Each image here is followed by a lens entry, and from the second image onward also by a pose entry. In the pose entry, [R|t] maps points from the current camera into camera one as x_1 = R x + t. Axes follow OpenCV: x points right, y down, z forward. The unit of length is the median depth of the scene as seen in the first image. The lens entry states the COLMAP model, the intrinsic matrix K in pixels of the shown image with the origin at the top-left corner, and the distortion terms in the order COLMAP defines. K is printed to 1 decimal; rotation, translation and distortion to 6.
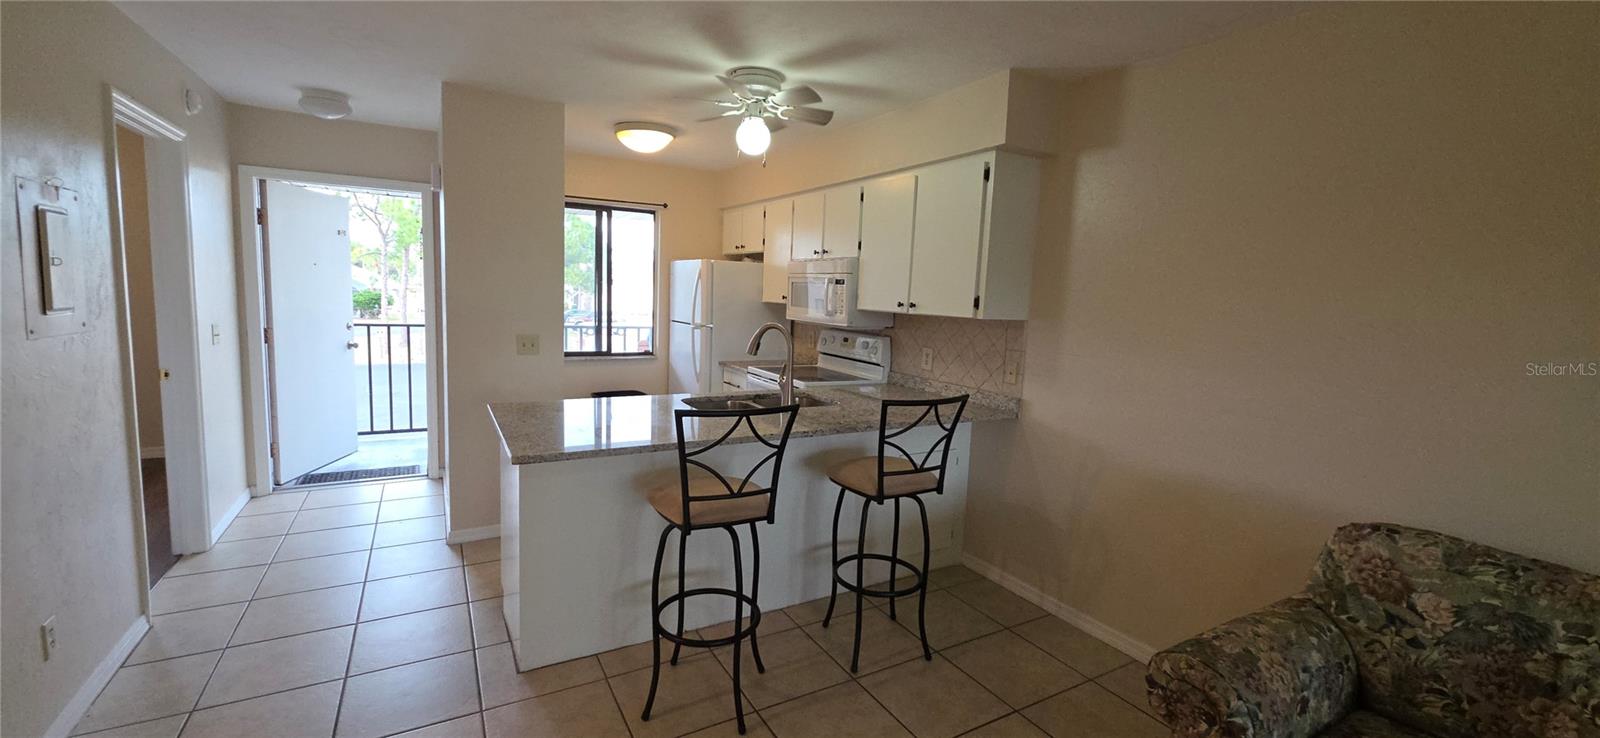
lens RADIAL K [[636.6, 0, 800.0], [0, 636.6, 369.0], [0, 0, 1]] dist [0.000037, -0.000173]
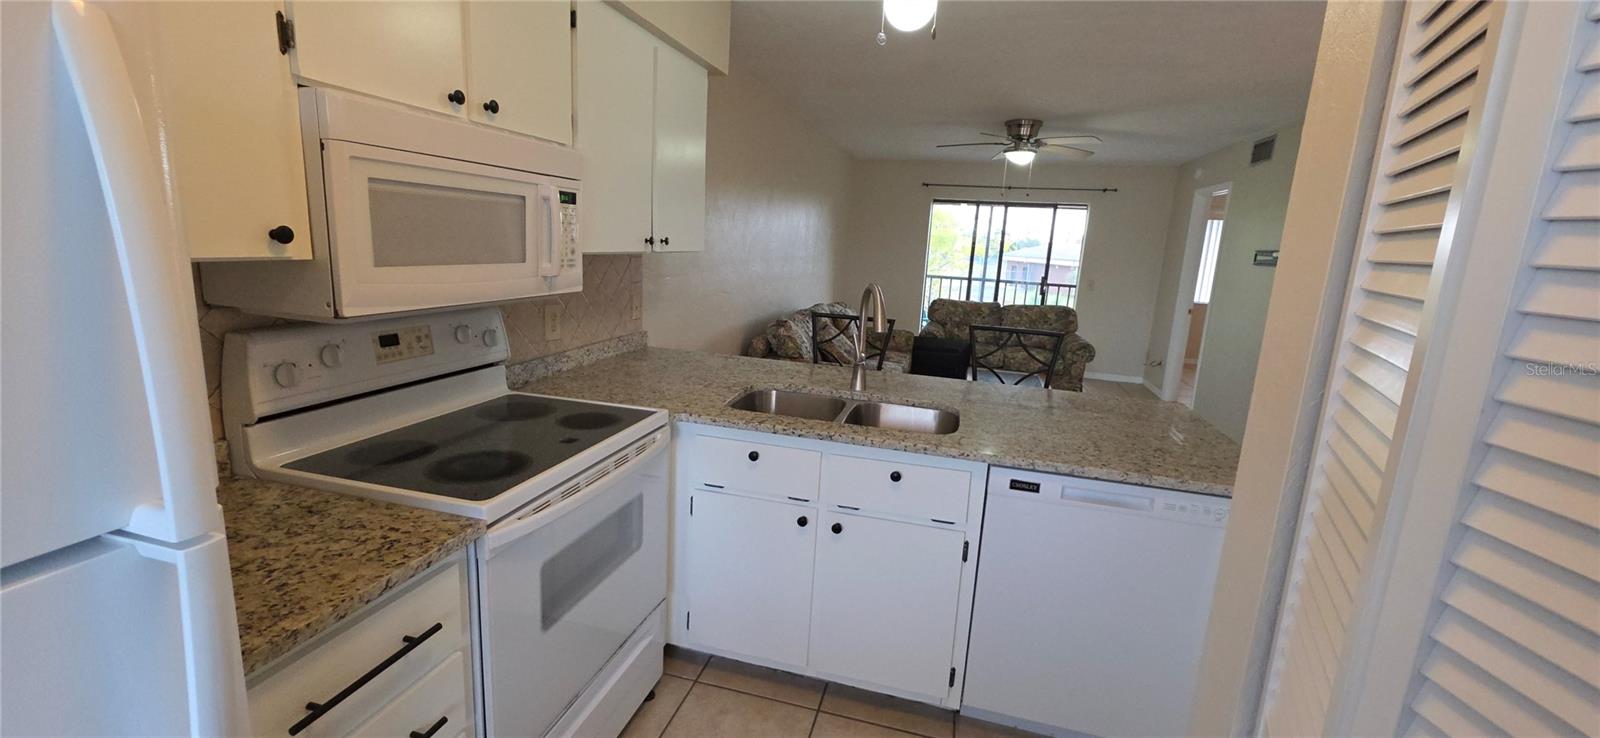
lens RADIAL K [[636.6, 0, 800.0], [0, 636.6, 369.0], [0, 0, 1]] dist [0.000037, -0.000173]
pose [[-0.708888, -0.214787, 0.671822, -0.448483], [0.009219, 0.949602, 0.313323, -0.185914], [-0.705261, 0.228305, -0.671181, 1.404117]]
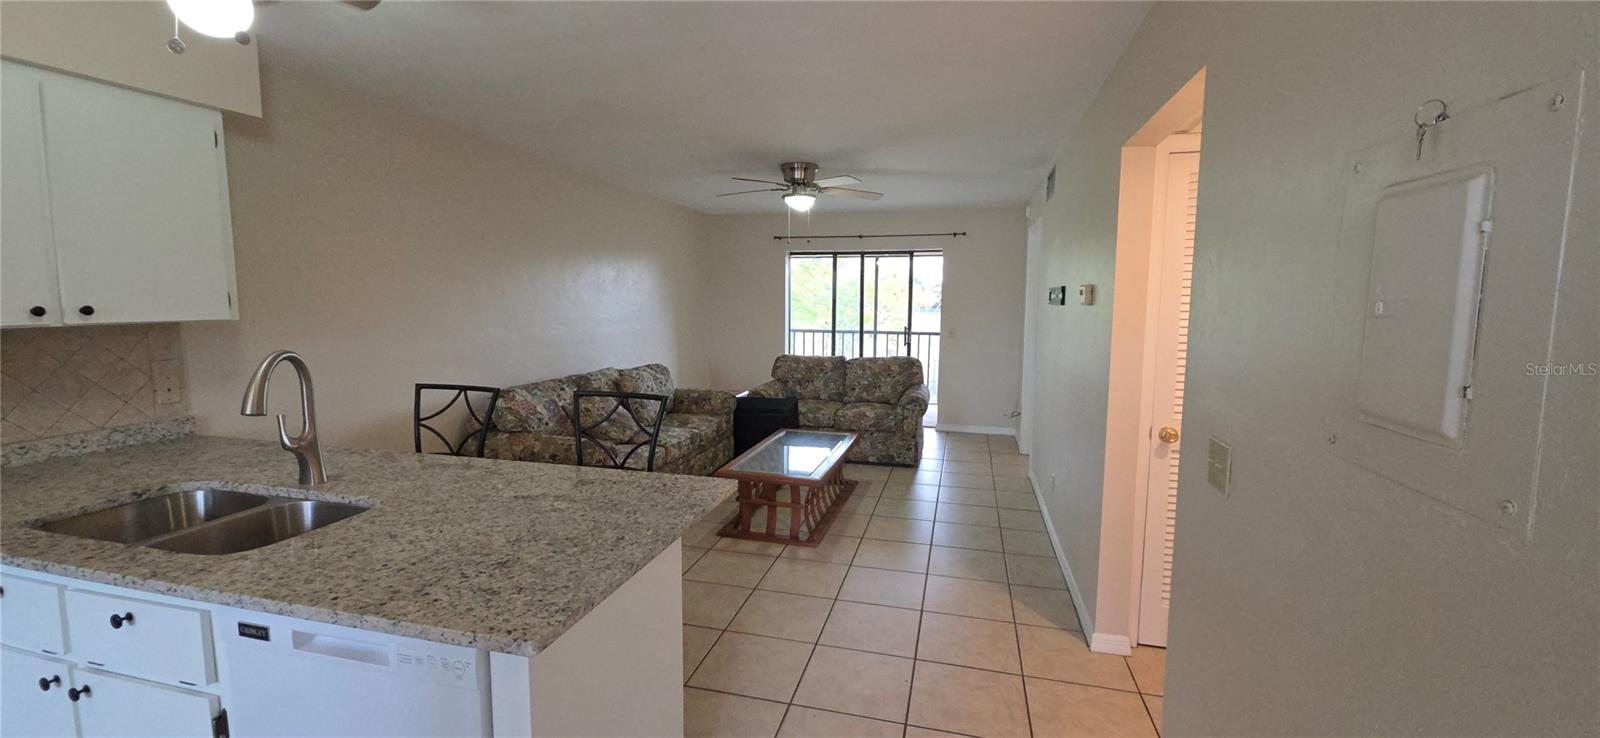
lens RADIAL K [[636.6, 0, 800.0], [0, 636.6, 369.0], [0, 0, 1]] dist [0.000037, -0.000173]
pose [[-0.718897, -0.118396, 0.684960, -0.707640], [0.054051, 0.972883, 0.224894, -0.142914], [-0.693012, 0.198698, -0.693003, 0.955921]]
